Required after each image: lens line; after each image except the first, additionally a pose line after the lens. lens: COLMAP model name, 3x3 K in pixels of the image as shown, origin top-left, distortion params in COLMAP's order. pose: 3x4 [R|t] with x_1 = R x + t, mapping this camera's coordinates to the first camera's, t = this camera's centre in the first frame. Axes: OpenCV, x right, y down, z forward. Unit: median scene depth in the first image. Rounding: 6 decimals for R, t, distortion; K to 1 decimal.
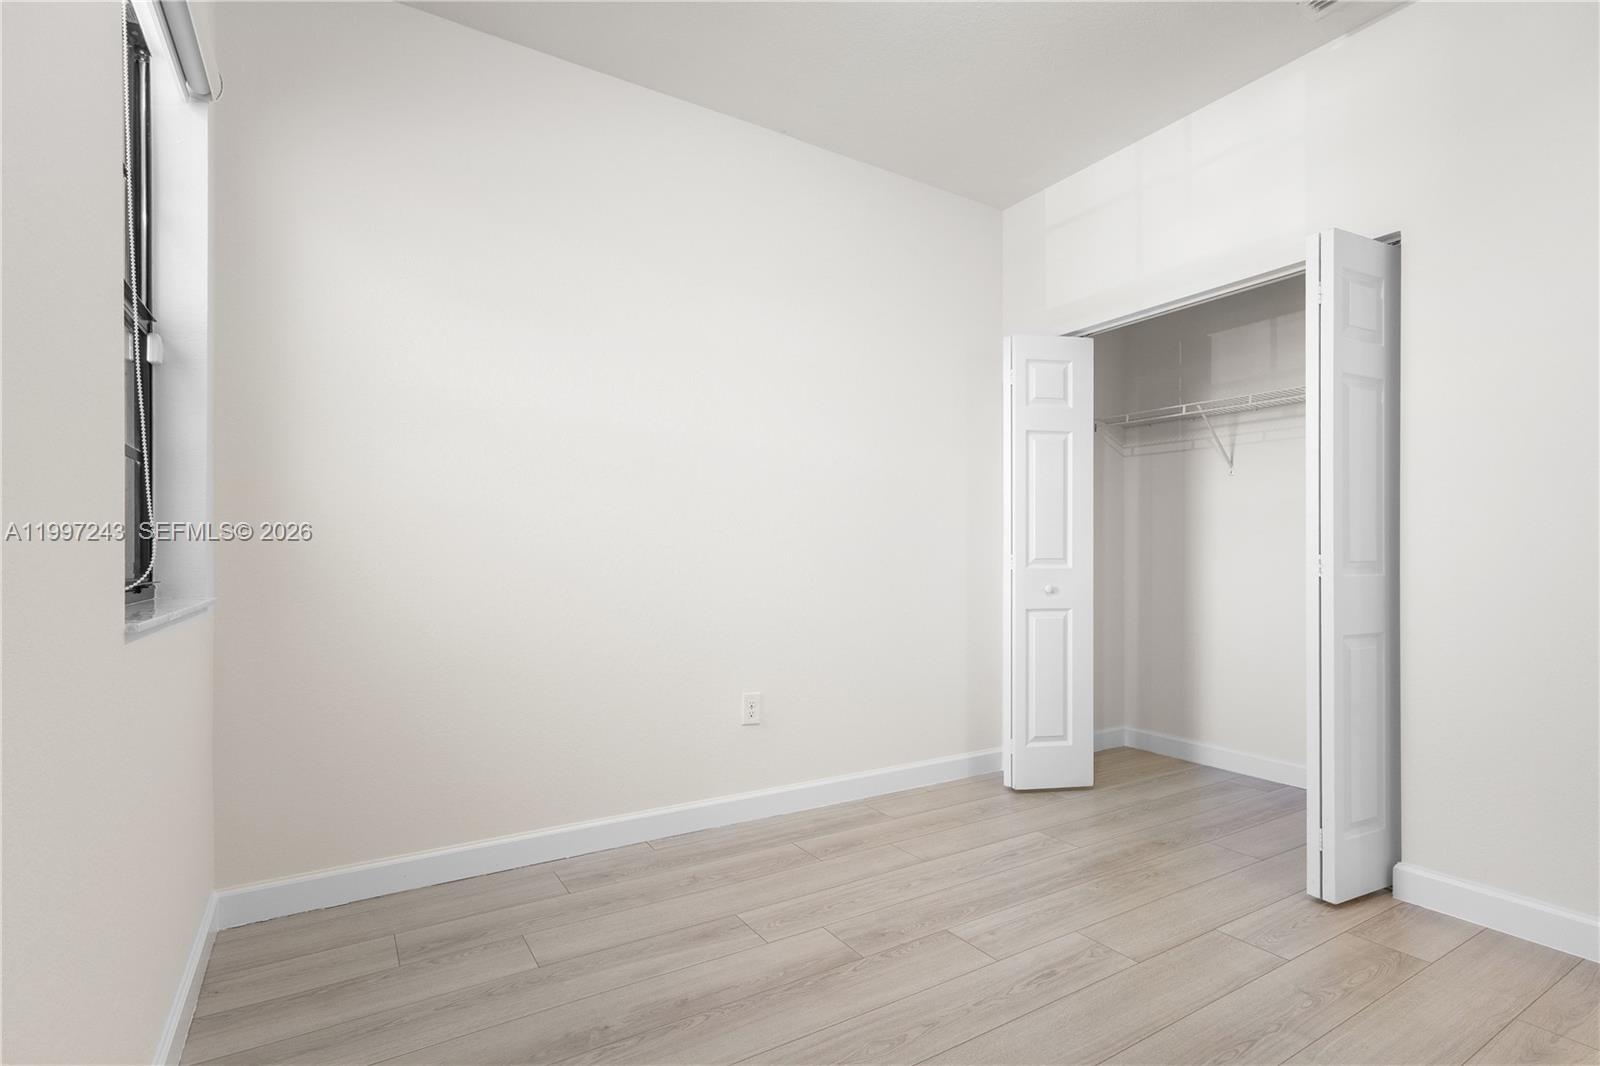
lens RADIAL K [[765.5, 0, 800.3], [0, 765.5, 554.1], [0, 0, 1]] dist [-0.001012, 0.000313]
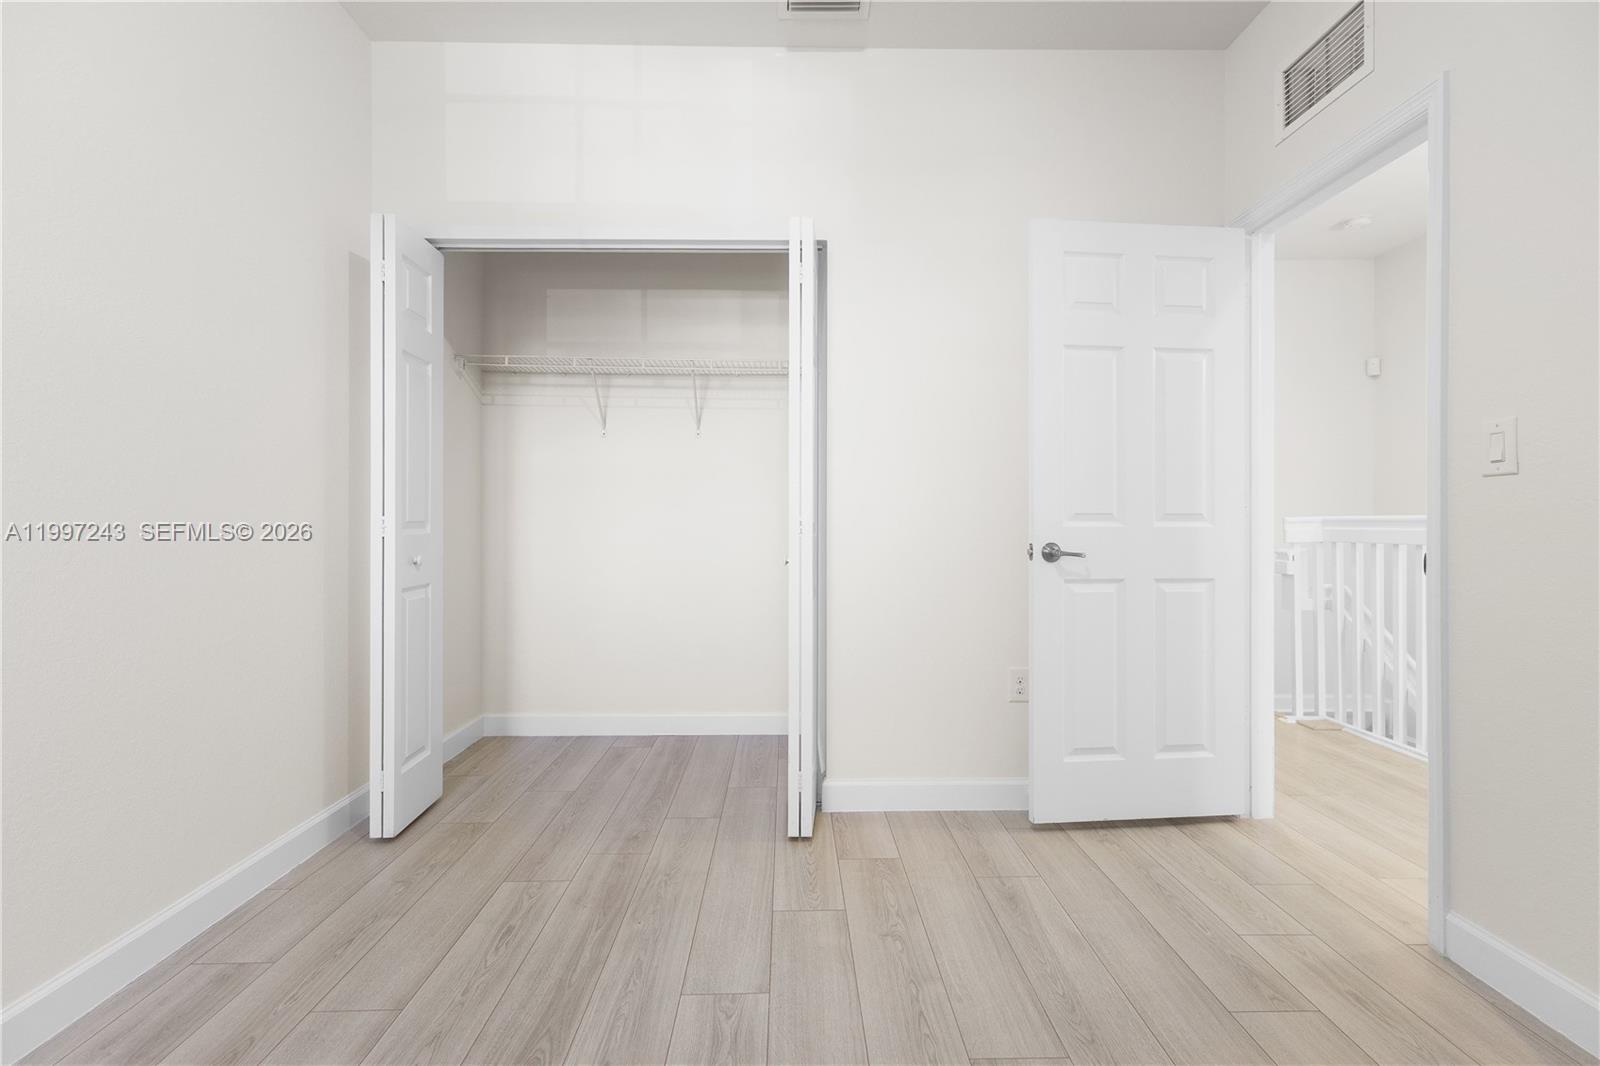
lens RADIAL K [[747.2, 0, 801.1], [0, 747.2, 511.9], [0, 0, 1]] dist [0.043927, -0.022714]
pose [[0.511234, 0.006601, 0.859416, -0.195401], [-0.000212, 0.999971, -0.007554, 0.002578], [-0.859441, 0.003680, 0.511221, 0.386459]]
